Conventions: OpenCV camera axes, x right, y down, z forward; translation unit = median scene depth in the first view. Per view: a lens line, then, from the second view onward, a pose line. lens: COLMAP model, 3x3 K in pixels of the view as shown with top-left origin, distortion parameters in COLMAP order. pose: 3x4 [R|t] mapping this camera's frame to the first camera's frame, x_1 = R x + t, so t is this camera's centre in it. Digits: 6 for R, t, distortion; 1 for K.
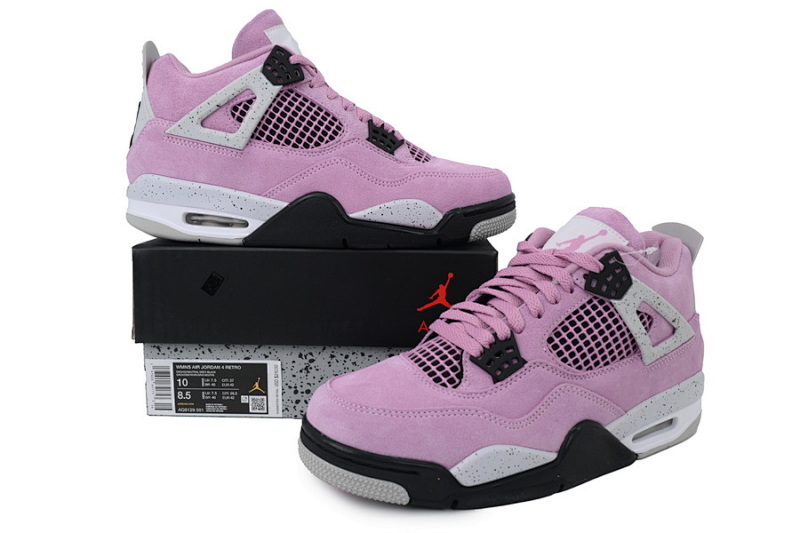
lens RADIAL K [[713.5, 0, 400.1], [0, 713.5, 242.3], [0, 0, 1]] dist [-0.000332, 0.000833]
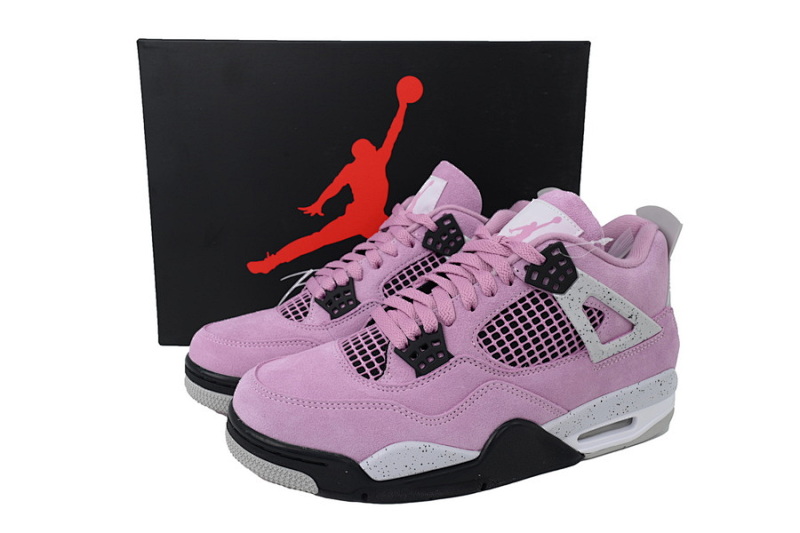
lens RADIAL K [[713.5, 0, 400.1], [0, 713.5, 242.3], [0, 0, 1]] dist [-0.000332, 0.000833]
pose [[0.989429, 0.027282, -0.142428, 0.231795], [-0.016719, 0.997056, 0.074838, -0.054849], [0.144051, -0.071665, 0.986972, 0.049414]]
